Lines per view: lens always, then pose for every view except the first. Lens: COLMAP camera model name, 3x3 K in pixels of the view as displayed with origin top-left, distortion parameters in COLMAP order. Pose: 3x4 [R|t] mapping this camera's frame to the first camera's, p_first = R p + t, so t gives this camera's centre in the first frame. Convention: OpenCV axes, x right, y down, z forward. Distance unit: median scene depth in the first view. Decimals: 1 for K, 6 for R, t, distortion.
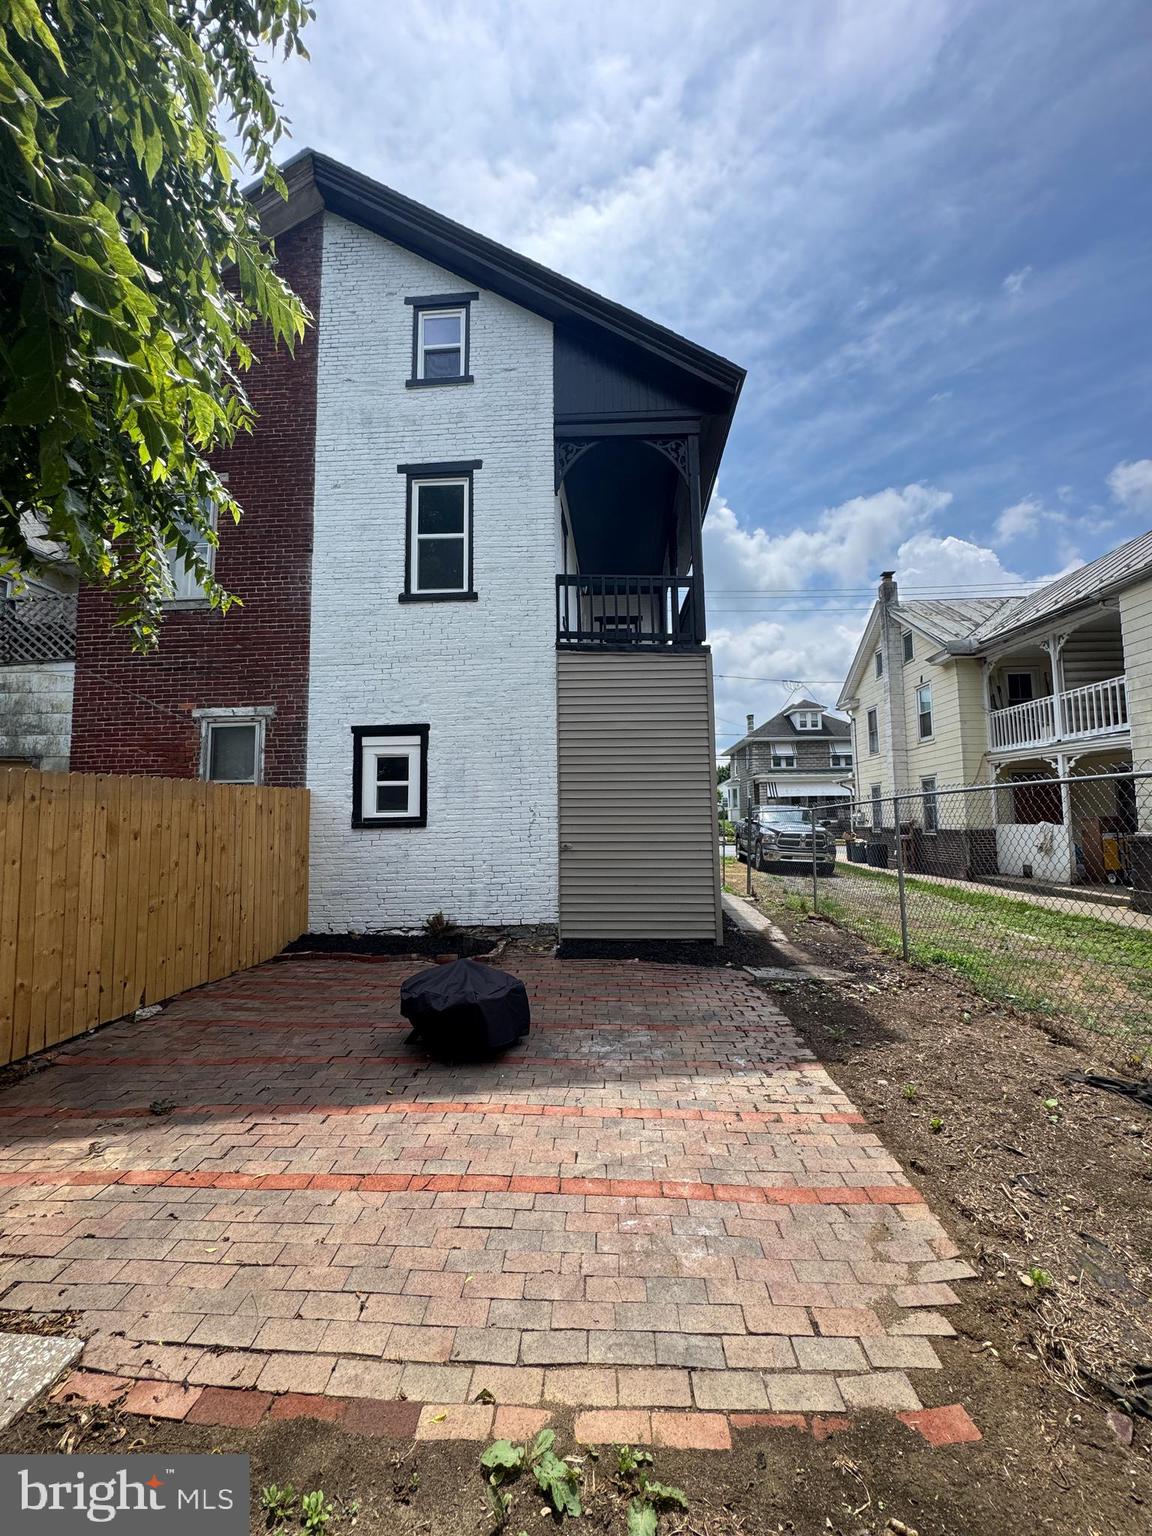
lens RADIAL K [[611.6, 0, 573.9], [0, 611.6, 763.9], [0, 0, 1]] dist [-0.007230, -0.000278]
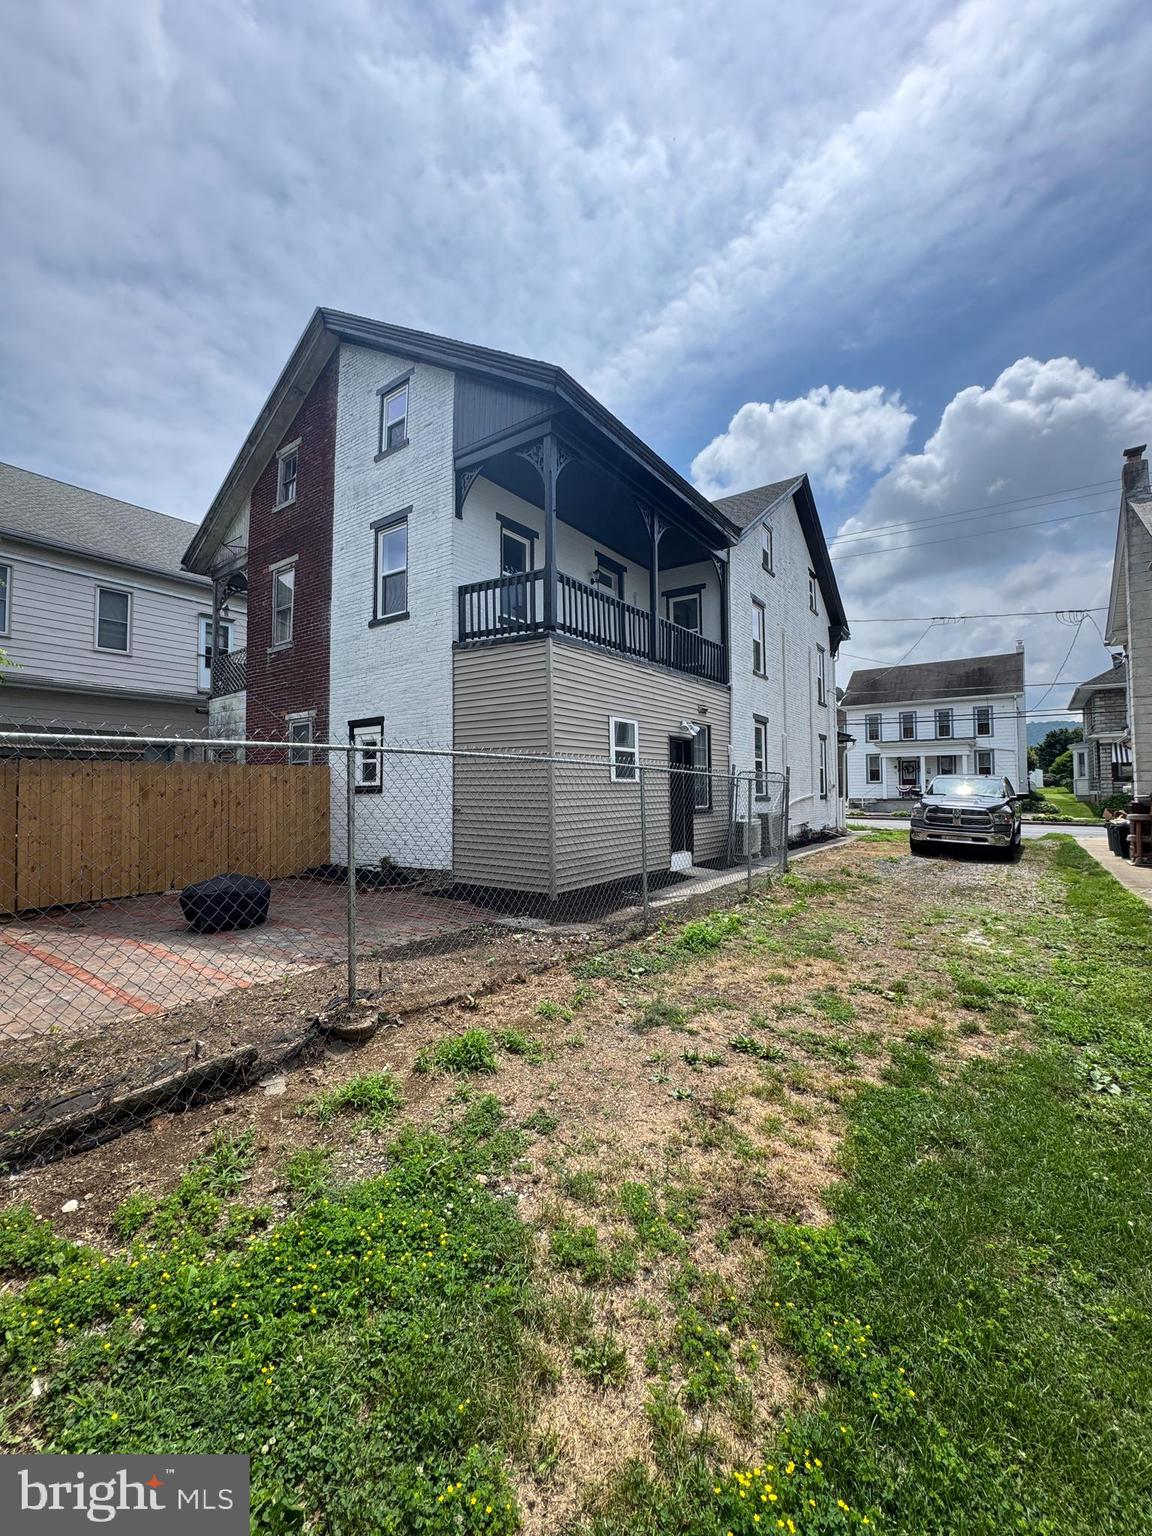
lens RADIAL K [[611.6, 0, 575.5], [0, 611.6, 762.3], [0, 0, 1]] dist [-0.007230, -0.000278]
pose [[0.847143, -0.016864, -0.531098, 0.826259], [0.040619, 0.998627, 0.033081, 0.008064], [0.529811, -0.049597, 0.846665, 0.081125]]
